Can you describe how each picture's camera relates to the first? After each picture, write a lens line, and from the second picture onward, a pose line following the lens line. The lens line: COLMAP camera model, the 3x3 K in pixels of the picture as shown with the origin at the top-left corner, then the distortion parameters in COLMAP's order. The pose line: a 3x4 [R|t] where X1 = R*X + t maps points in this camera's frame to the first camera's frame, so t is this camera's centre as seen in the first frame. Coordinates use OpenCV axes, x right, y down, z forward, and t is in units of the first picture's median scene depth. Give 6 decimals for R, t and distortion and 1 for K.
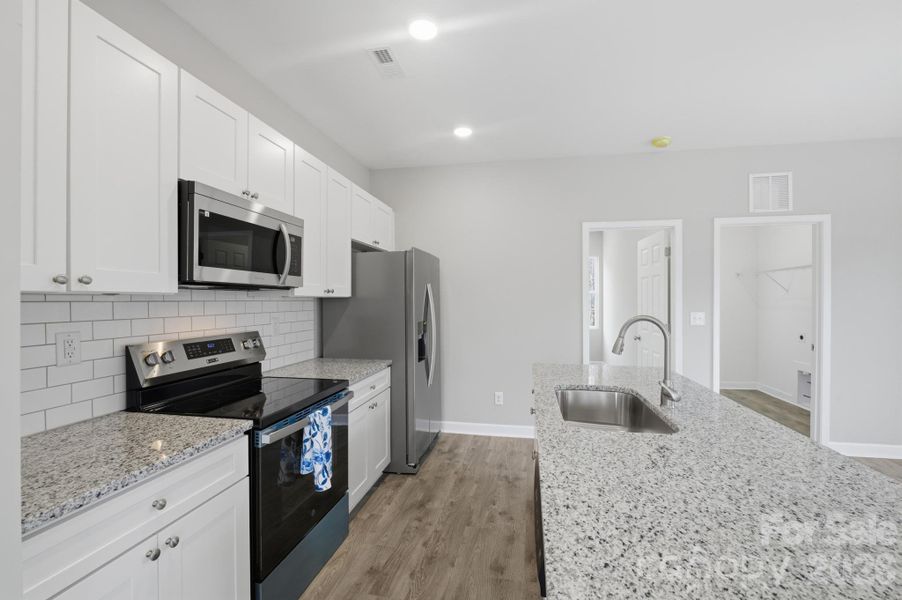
lens RADIAL K [[386.4, 0, 456.8], [0, 386.4, 302.6], [0, 0, 1]] dist [-0.017439, 0.001654]
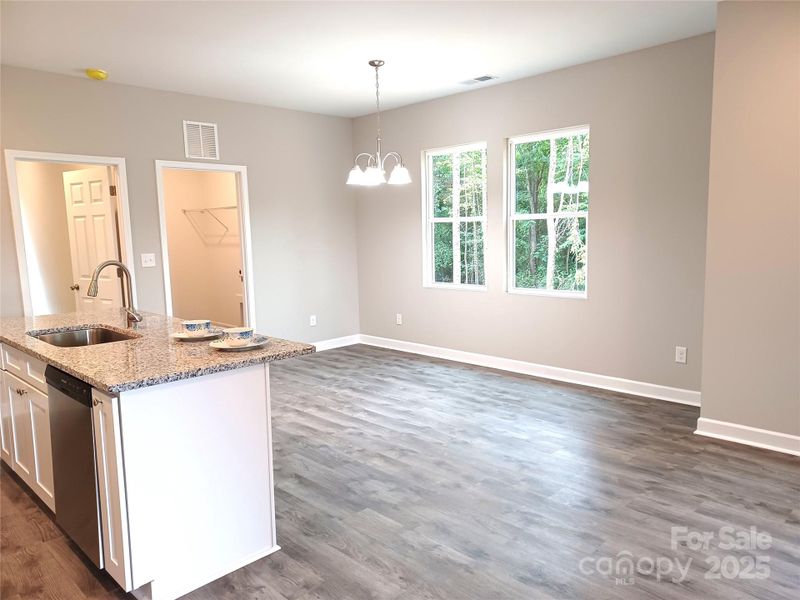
lens RADIAL K [[574.6, 0, 400.7], [0, 574.6, 300.4], [0, 0, 1]] dist [0.045590, -0.030350]
pose [[0.561739, -0.116949, 0.819007, -0.489983], [0.029636, 0.992167, 0.121349, -0.033524], [-0.826784, -0.043894, 0.560805, -0.769621]]
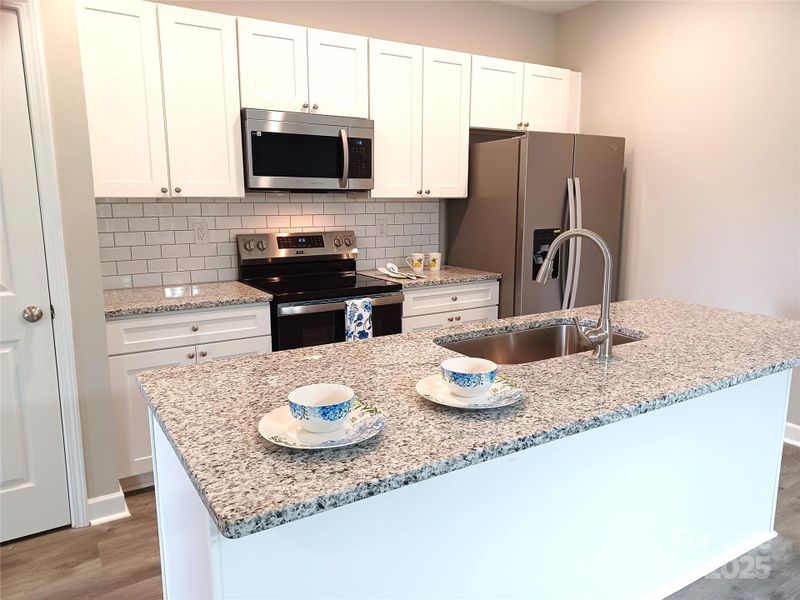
lens RADIAL K [[574.6, 0, 396.7], [0, 574.6, 302.8], [0, 0, 1]] dist [0.045590, -0.030350]
pose [[0.675211, 0.133217, -0.725496, 0.925040], [-0.003964, 0.984197, 0.177031, -0.016063], [0.737614, -0.116657, 0.665069, -0.006480]]
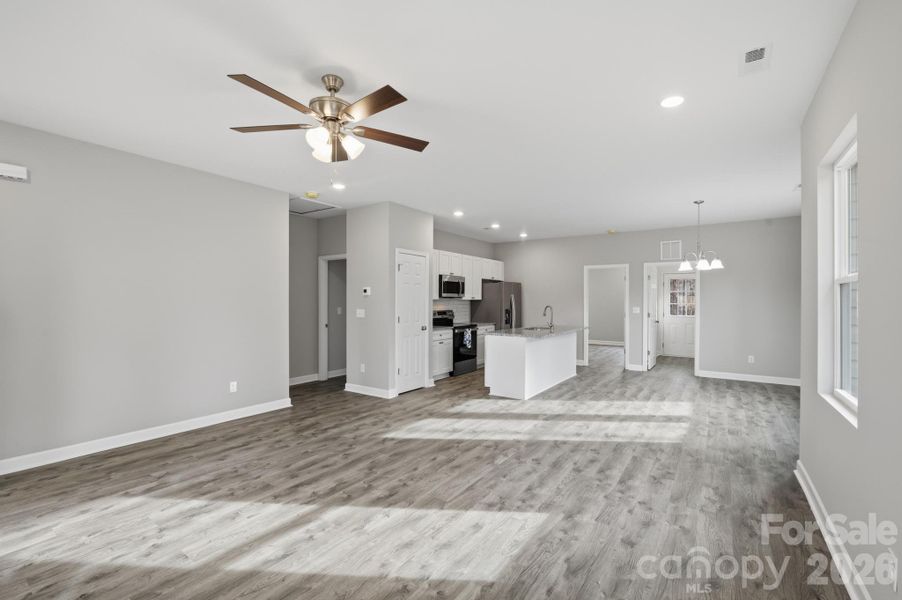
lens RADIAL K [[386.4, 0, 462.8], [0, 386.4, 301.9], [0, 0, 1]] dist [-0.017439, 0.001654]
pose [[0.921276, 0.004152, -0.388886, 1.062723], [-0.006301, 0.999971, -0.004250, 0.020542], [0.388858, 0.006366, 0.921276, -2.506151]]
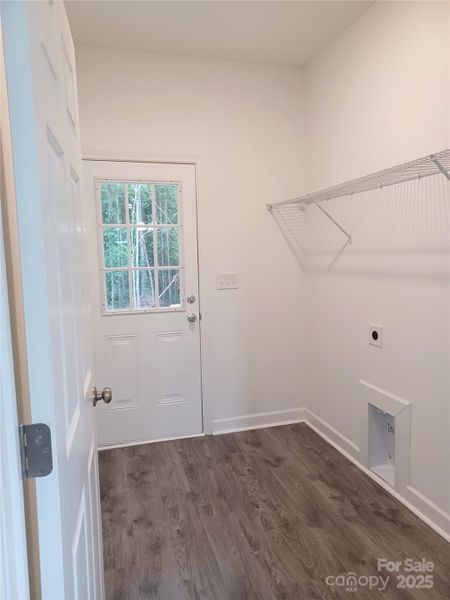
lens RADIAL K [[431.0, 0, 226.5], [0, 431.0, 303.7], [0, 0, 1]] dist [0.045590, -0.030350]
pose [[0.903905, -0.059437, 0.423583, 1.322085], [0.031024, 0.996800, 0.073668, 0.030082], [-0.426607, -0.053448, 0.902857, 1.533103]]
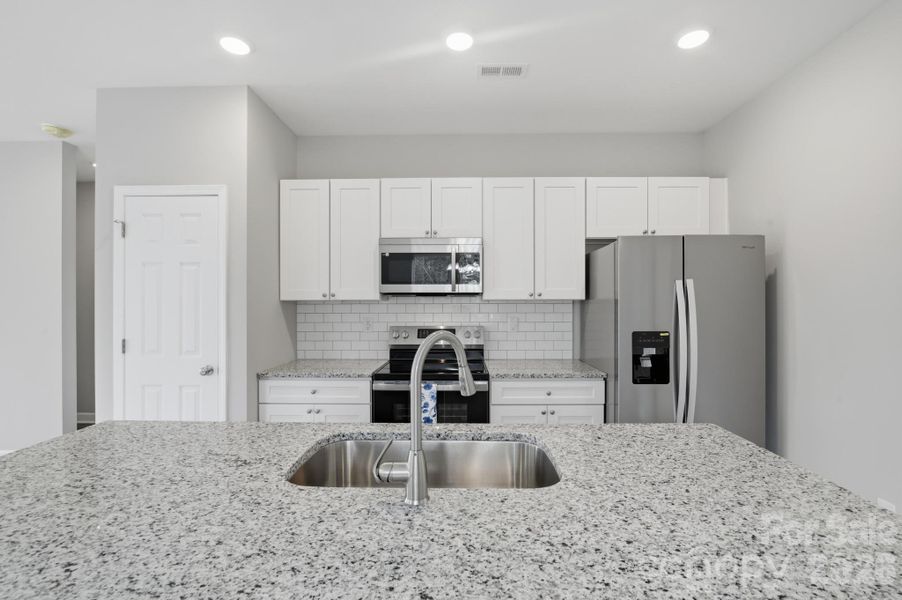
lens RADIAL K [[386.4, 0, 456.3], [0, 386.4, 304.1], [0, 0, 1]] dist [-0.017439, 0.001654]
pose [[0.167627, 0.003265, -0.985845, 0.950134], [-0.004969, 0.999985, 0.002467, -0.006684], [0.985838, 0.004485, 0.167640, 0.833215]]
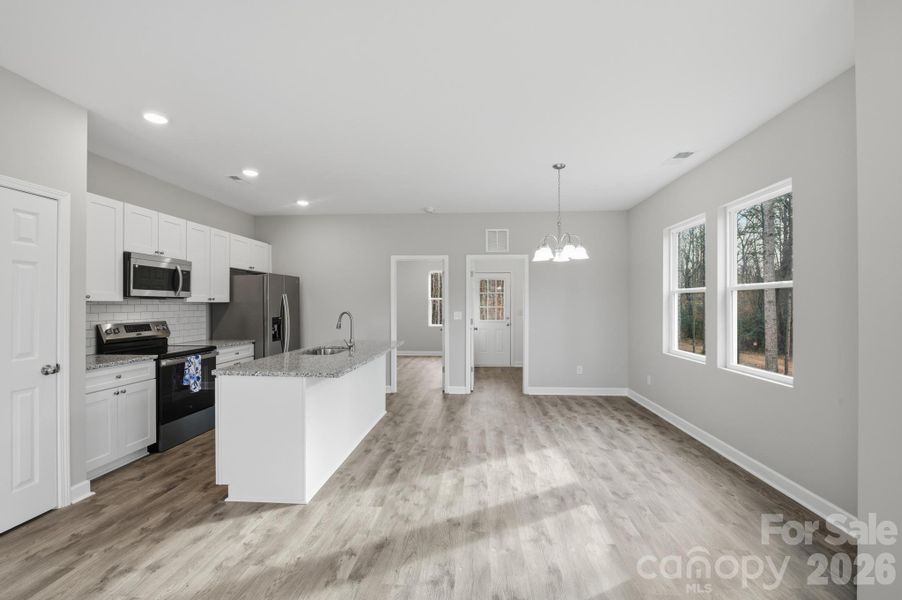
lens RADIAL K [[386.4, 0, 456.9], [0, 386.4, 304.4], [0, 0, 1]] dist [-0.017439, 0.001654]
pose [[0.991360, -0.000223, 0.131167, 0.756651], [0.001200, 0.999972, -0.007371, 0.012023], [-0.131162, 0.007465, 0.991333, -1.211166]]
